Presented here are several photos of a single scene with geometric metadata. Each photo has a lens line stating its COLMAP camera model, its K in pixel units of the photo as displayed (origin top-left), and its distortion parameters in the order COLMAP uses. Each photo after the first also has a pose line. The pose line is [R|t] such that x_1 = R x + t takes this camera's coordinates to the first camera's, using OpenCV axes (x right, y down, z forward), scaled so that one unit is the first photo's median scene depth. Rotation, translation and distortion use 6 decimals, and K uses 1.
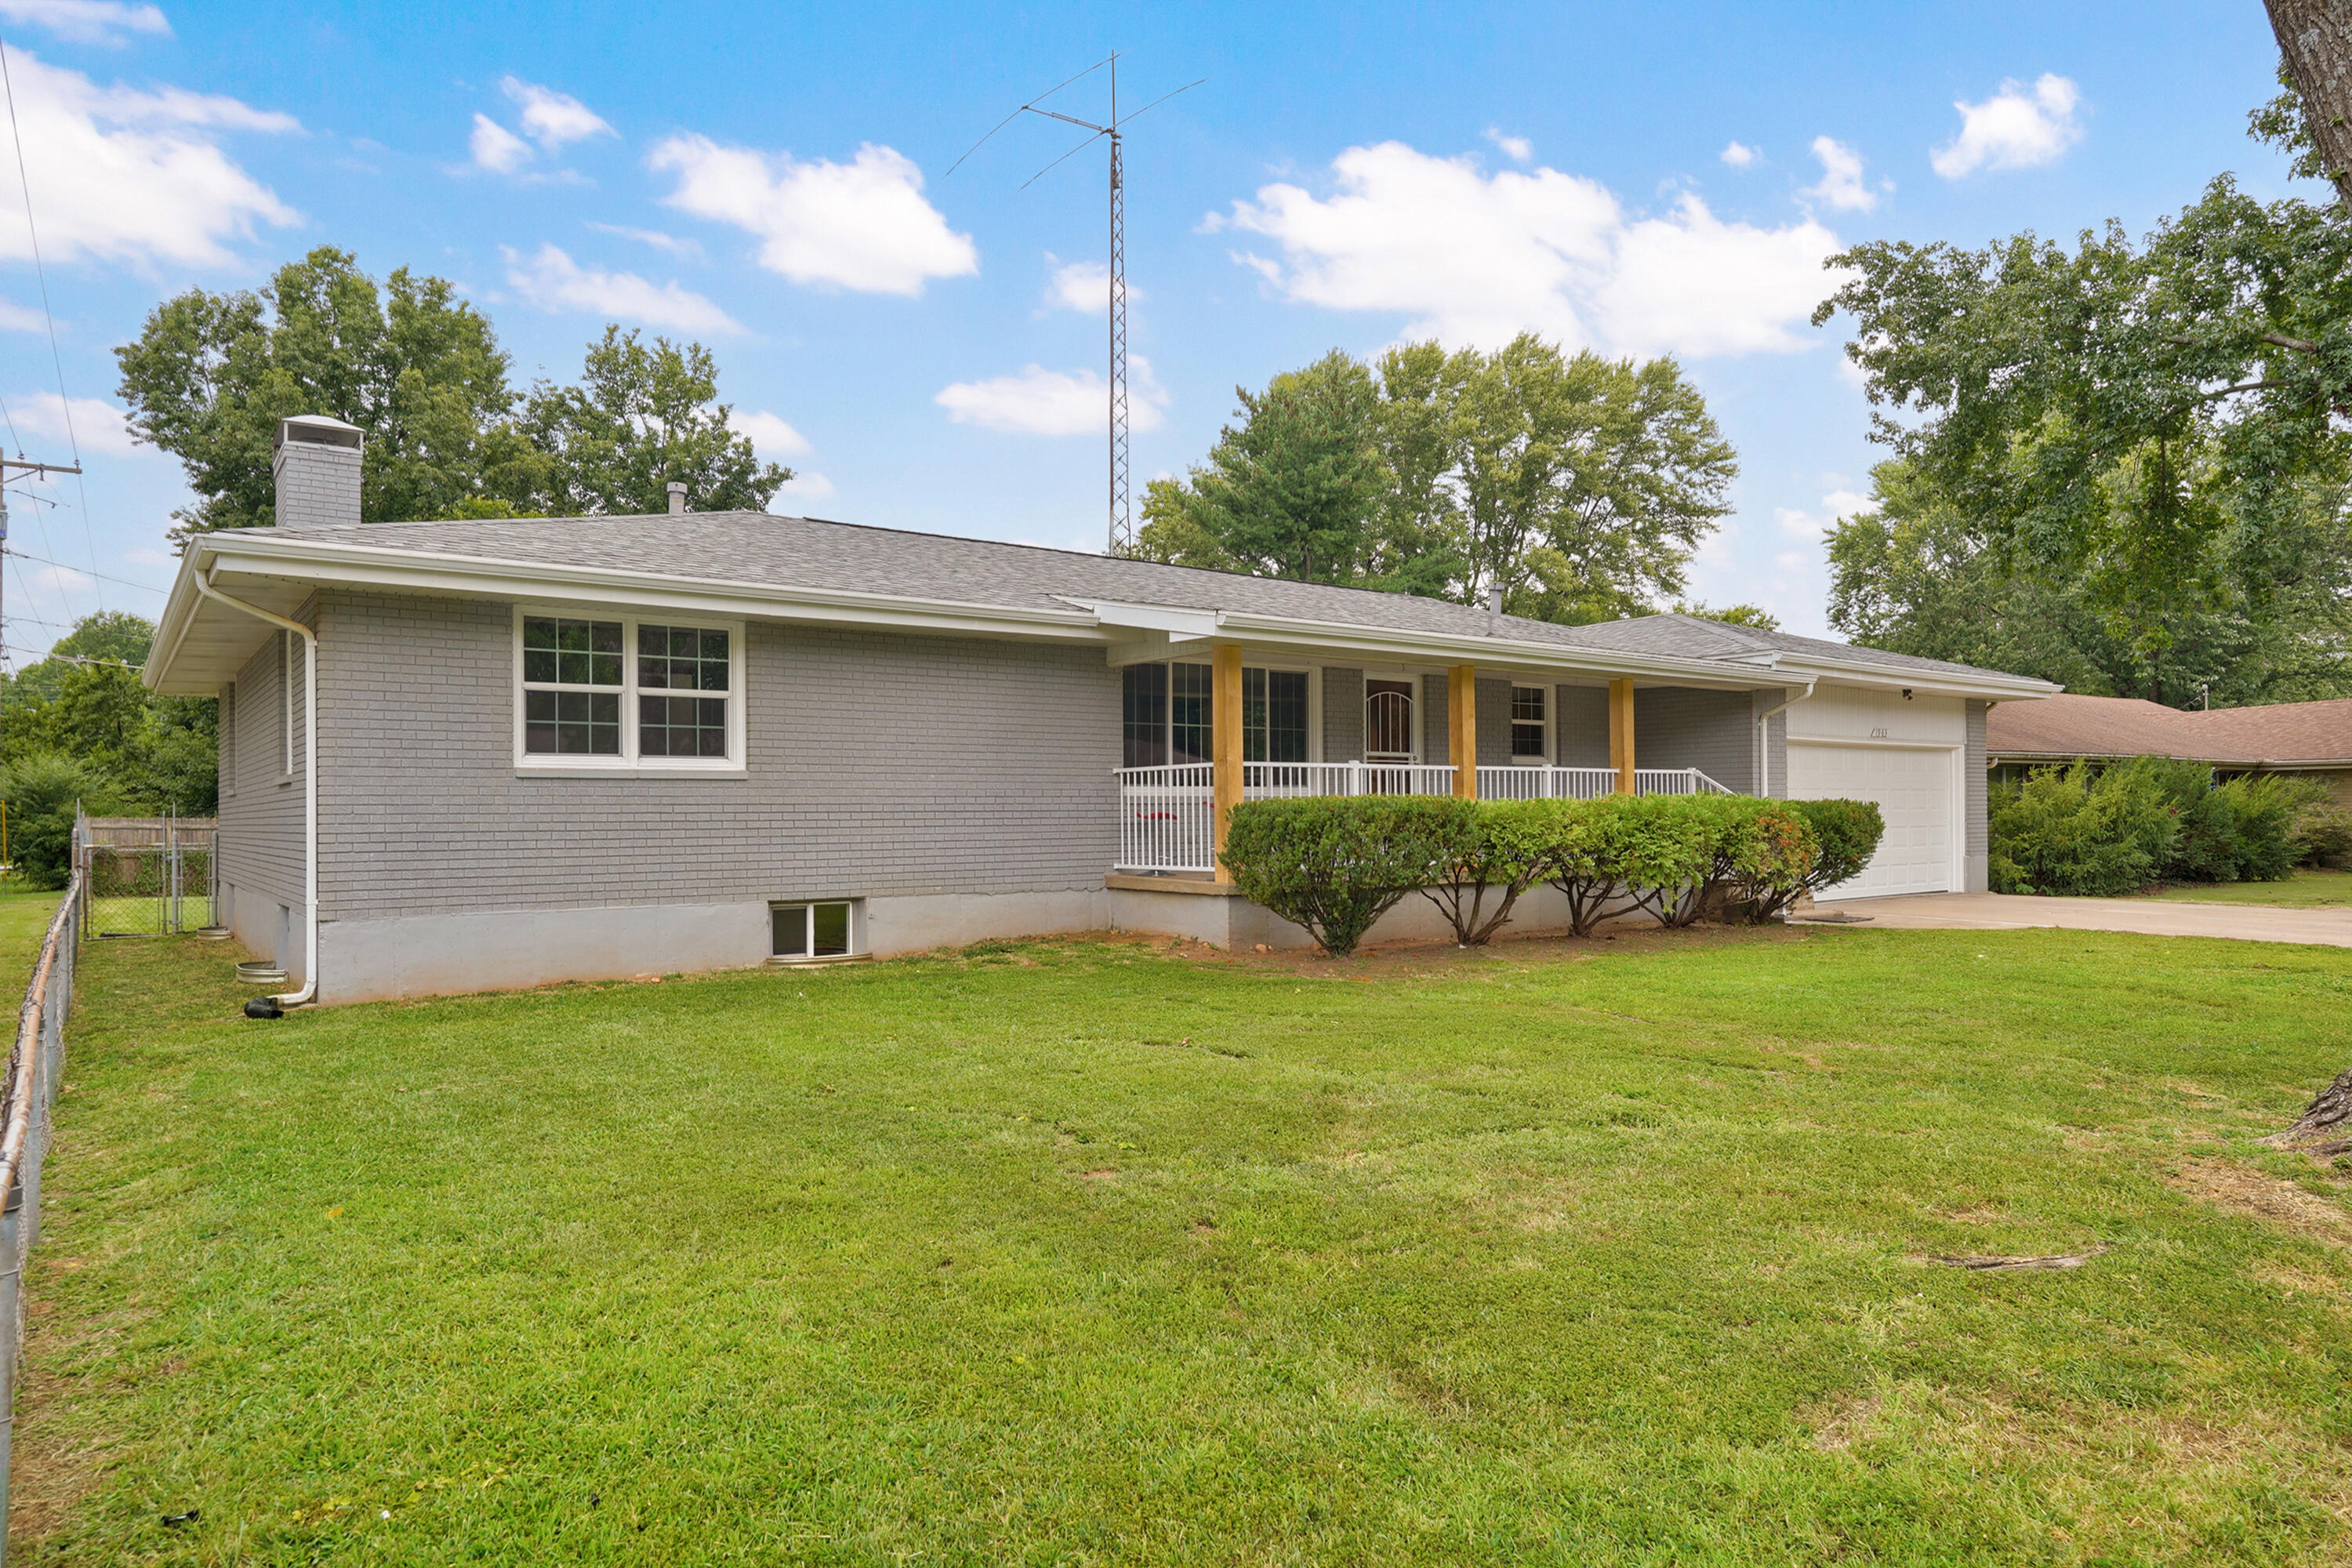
lens RADIAL K [[1401.3, 0, 1176.7], [0, 1401.3, 814.9], [0, 0, 1]] dist [-0.017960, -0.001116]
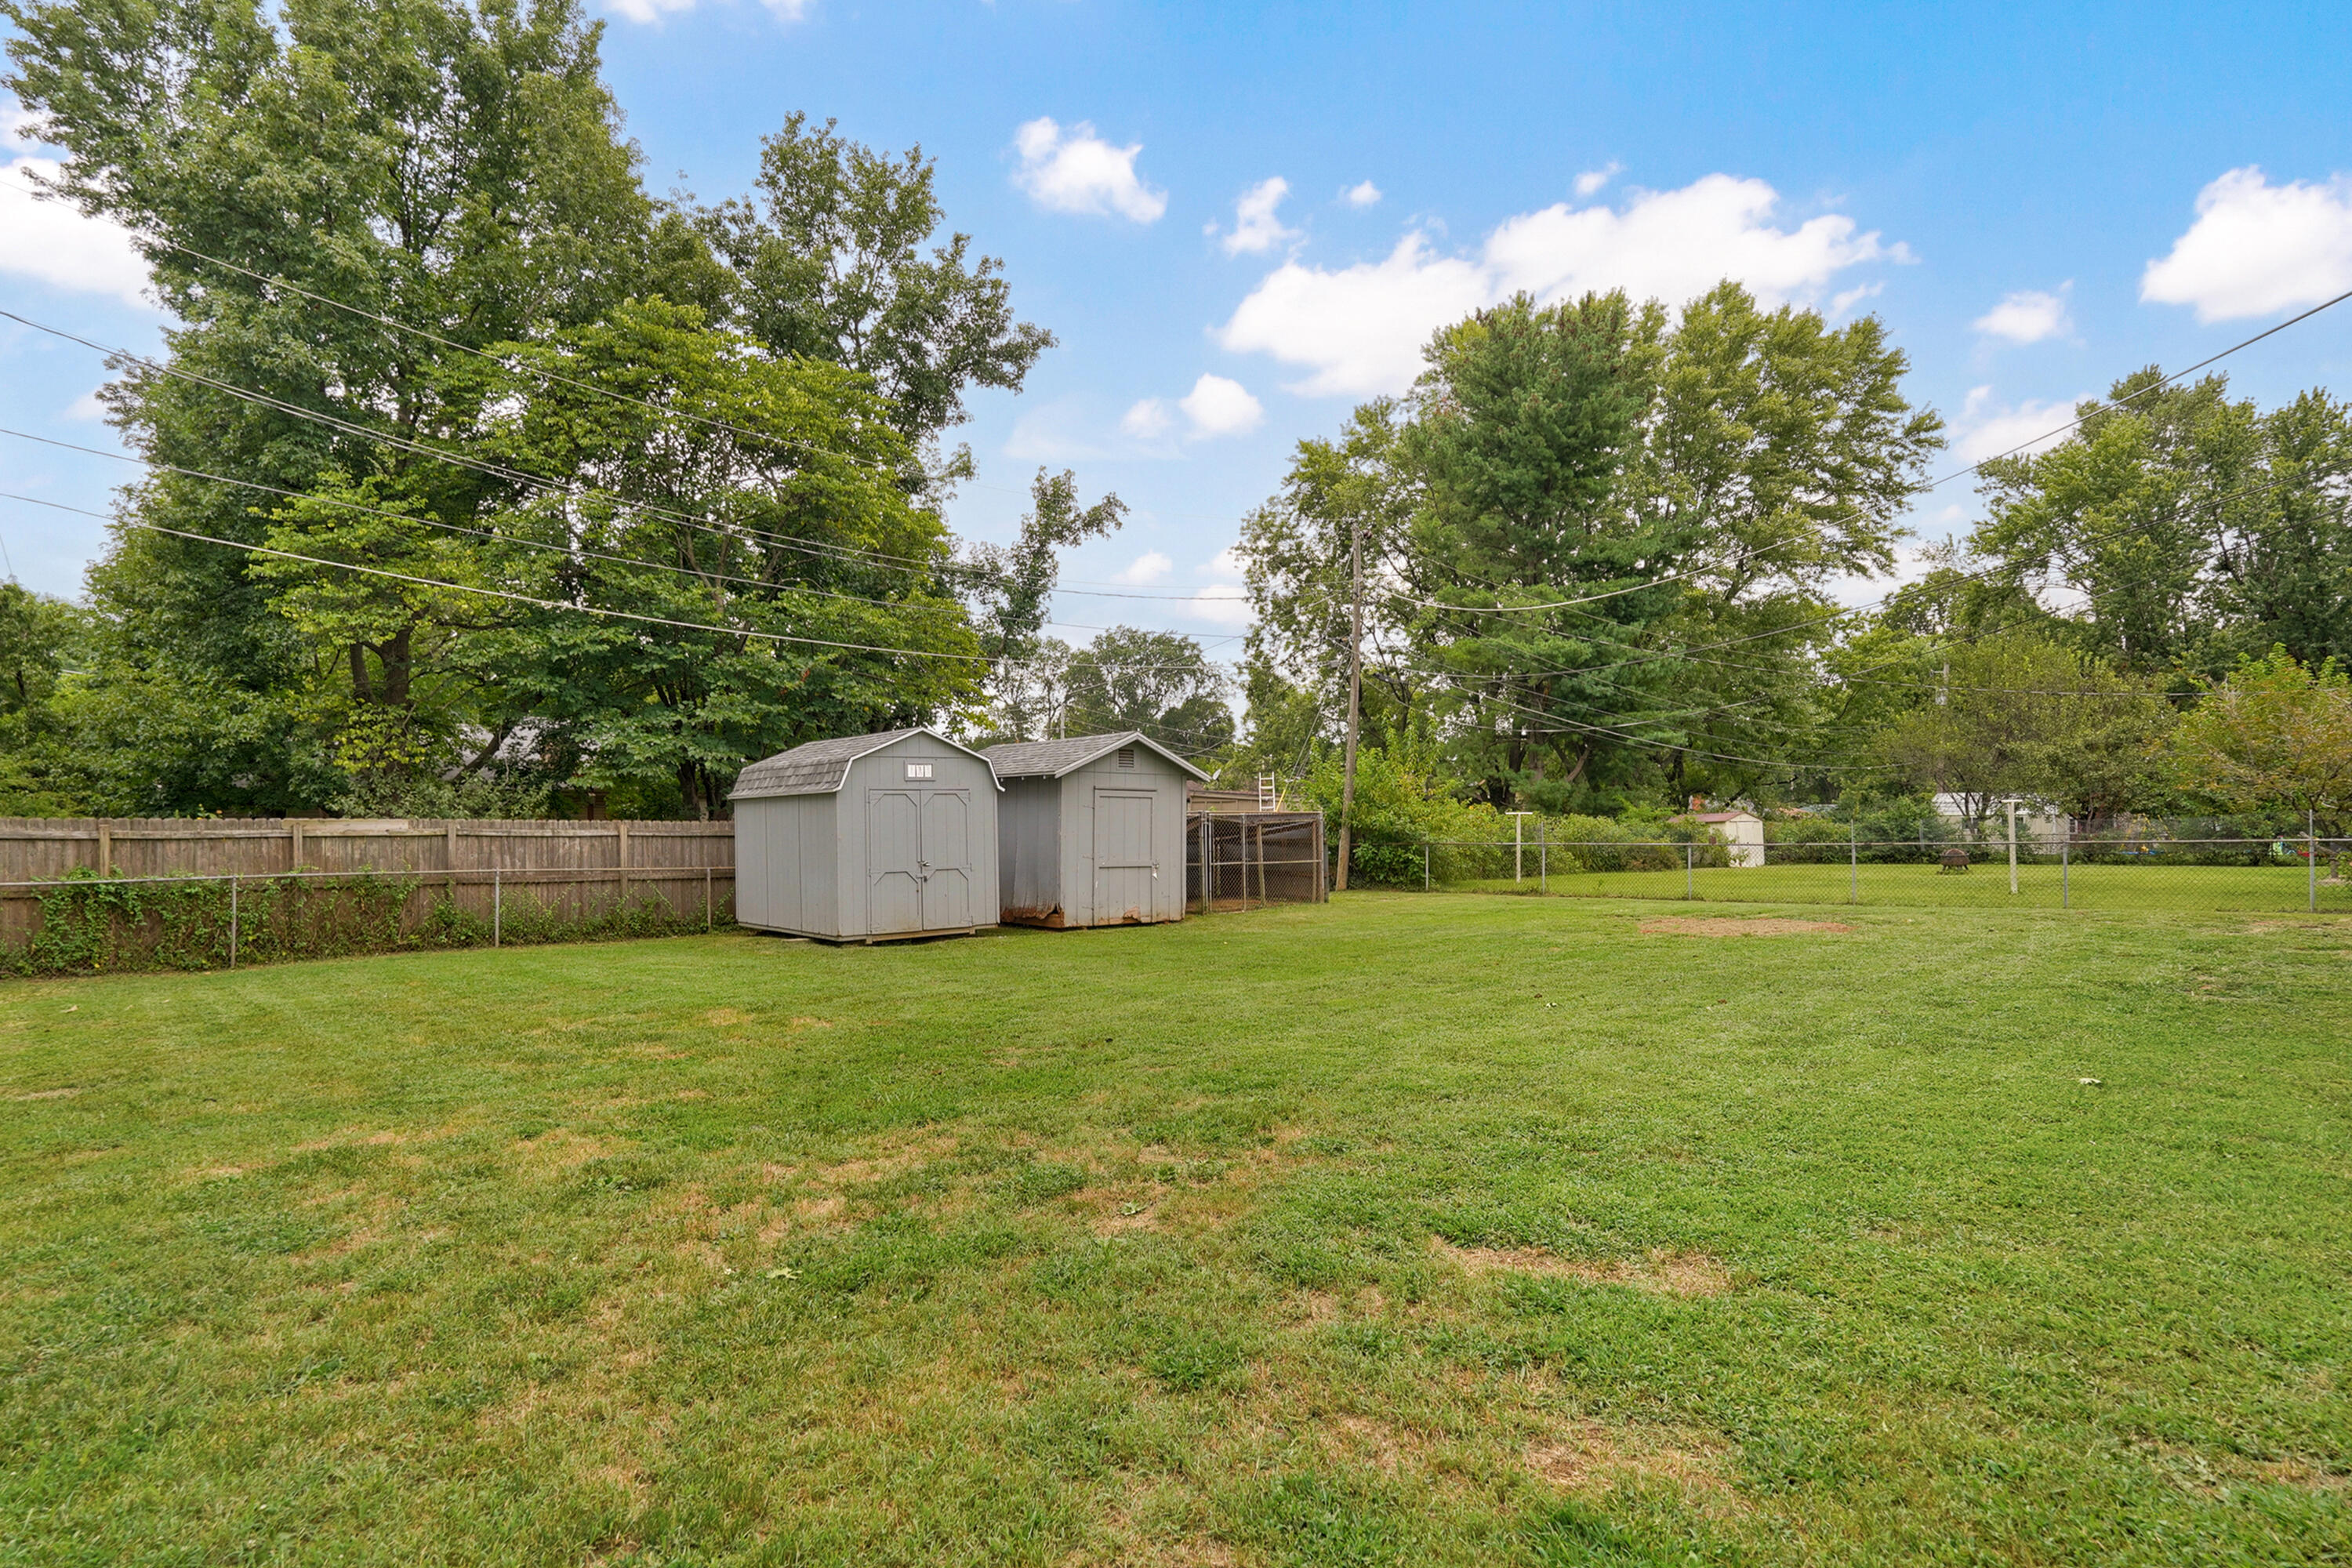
lens RADIAL K [[1221.8, 0, 1175.2], [0, 1221.8, 816.9], [0, 0, 1]] dist [-0.000169, 0.000028]
pose [[0.995613, 0.001552, 0.093559, -0.271895], [-0.001536, 0.999999, -0.000244, 0.000906], [-0.093559, 0.000099, 0.995614, 0.372830]]
